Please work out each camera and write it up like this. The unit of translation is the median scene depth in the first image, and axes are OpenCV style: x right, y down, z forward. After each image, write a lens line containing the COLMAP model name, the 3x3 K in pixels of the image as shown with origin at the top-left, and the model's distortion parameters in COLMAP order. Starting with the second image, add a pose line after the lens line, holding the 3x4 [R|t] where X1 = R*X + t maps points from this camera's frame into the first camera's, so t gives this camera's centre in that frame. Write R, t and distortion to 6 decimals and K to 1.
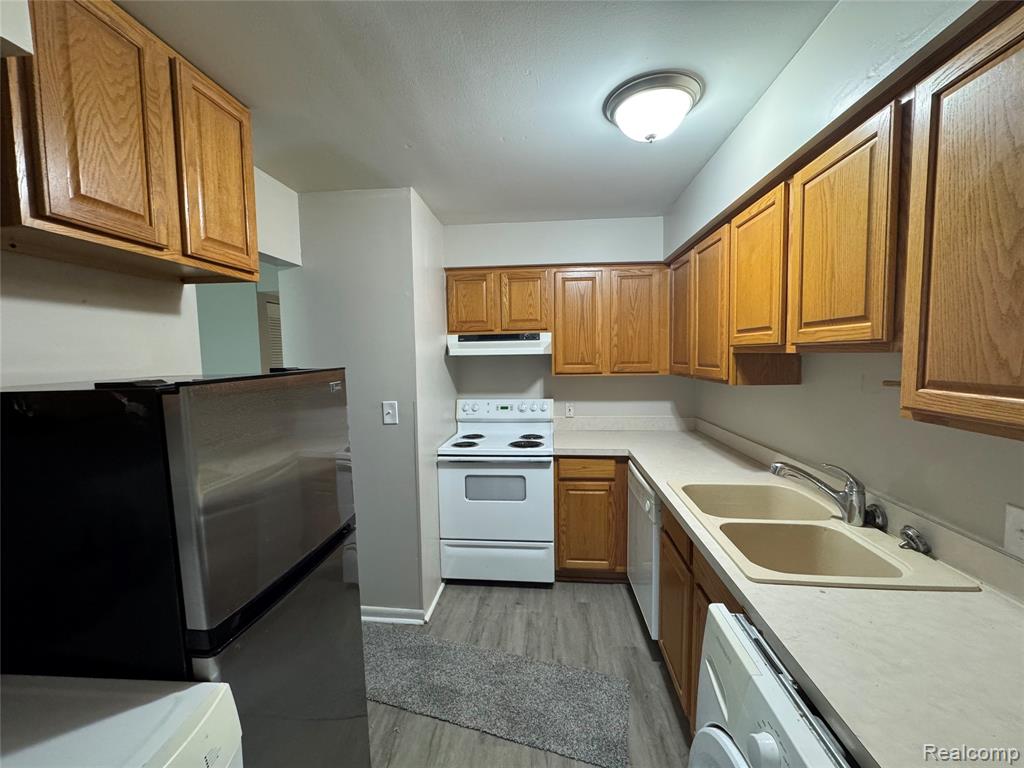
lens RADIAL K [[410.7, 0, 513.7], [0, 410.7, 384.9], [0, 0, 1]] dist [-0.000746, 0.000040]
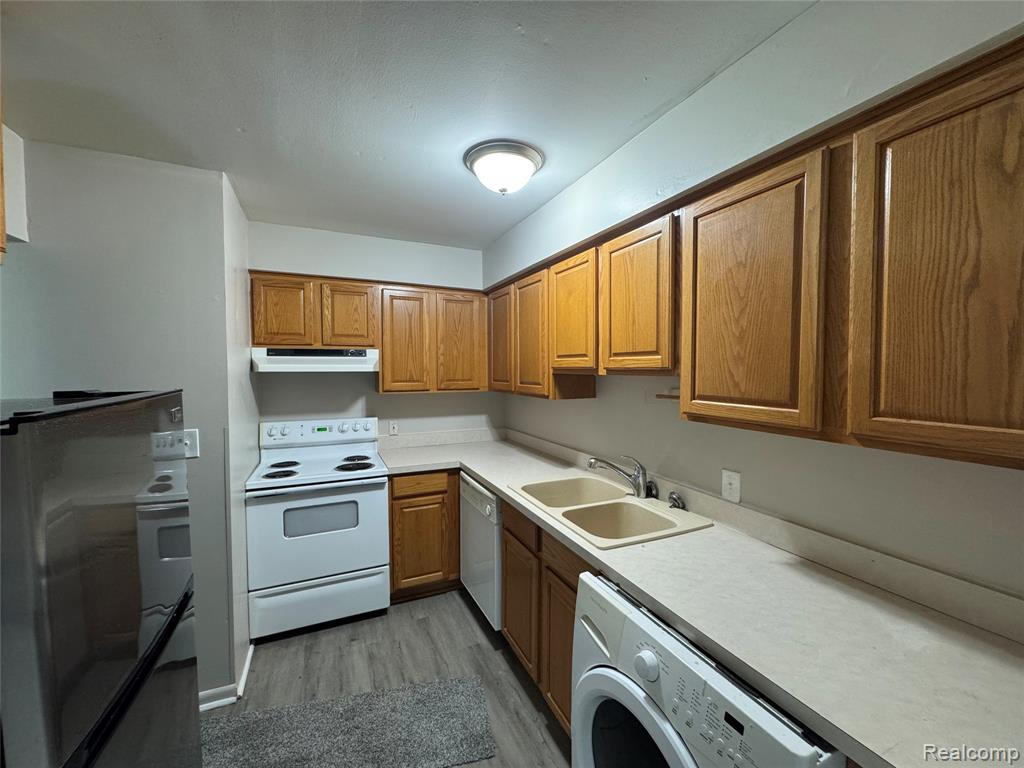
lens RADIAL K [[410.7, 0, 513.7], [0, 410.7, 384.9], [0, 0, 1]] dist [-0.000746, 0.000040]
pose [[0.865190, -0.005481, 0.501414, -0.145774], [0.024040, 0.999244, -0.030559, -0.006510], [-0.500868, 0.038493, 0.864667, -0.005541]]
